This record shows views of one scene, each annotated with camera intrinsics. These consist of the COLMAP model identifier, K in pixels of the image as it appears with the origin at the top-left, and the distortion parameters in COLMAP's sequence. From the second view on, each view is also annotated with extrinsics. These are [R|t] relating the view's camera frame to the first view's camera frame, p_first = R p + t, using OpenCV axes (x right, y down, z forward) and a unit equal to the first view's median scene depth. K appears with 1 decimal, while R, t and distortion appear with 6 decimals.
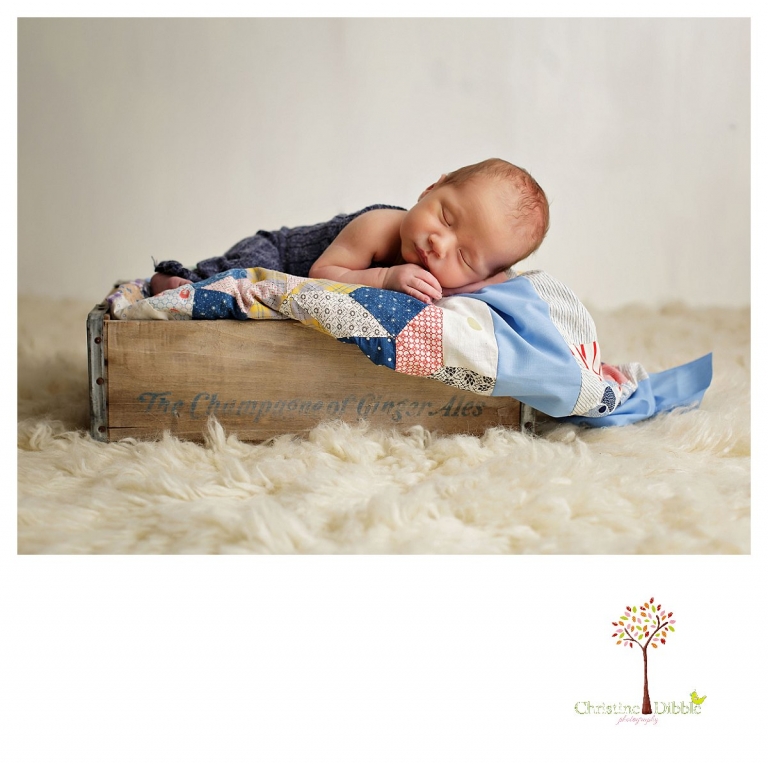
lens RADIAL K [[1444.5, 0, 384.0], [0, 1444.5, 382.0], [0, 0, 1]] dist [-0.206102, 0.579426]
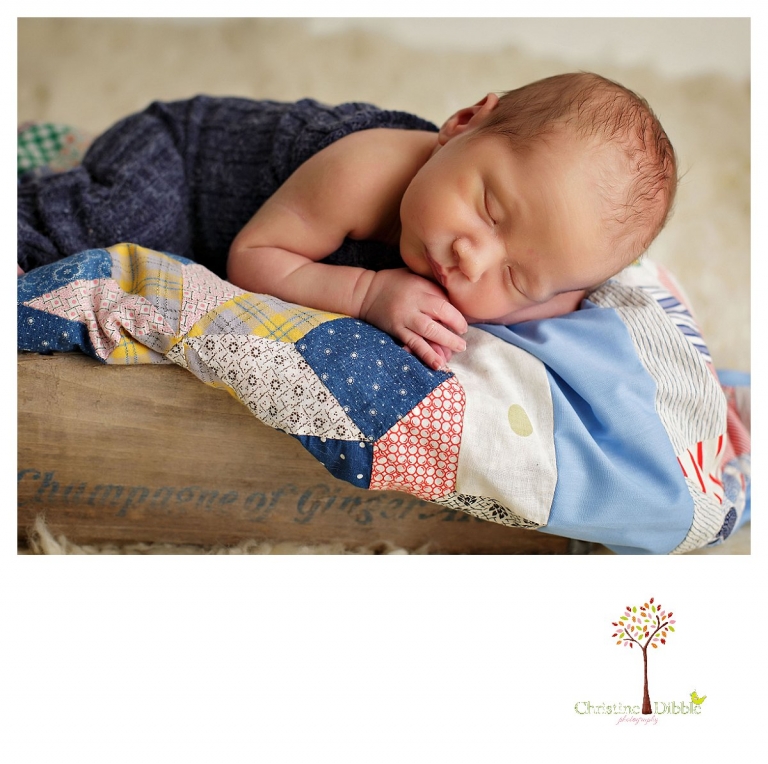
lens RADIAL K [[1444.5, 0, 384.0], [0, 1444.5, 382.0], [0, 0, 1]] dist [-0.206102, 0.579426]
pose [[0.995567, 0.082238, 0.045643, -0.014692], [-0.092975, 0.933827, 0.345430, -0.235295], [-0.014215, -0.348142, 0.937334, 0.486809]]
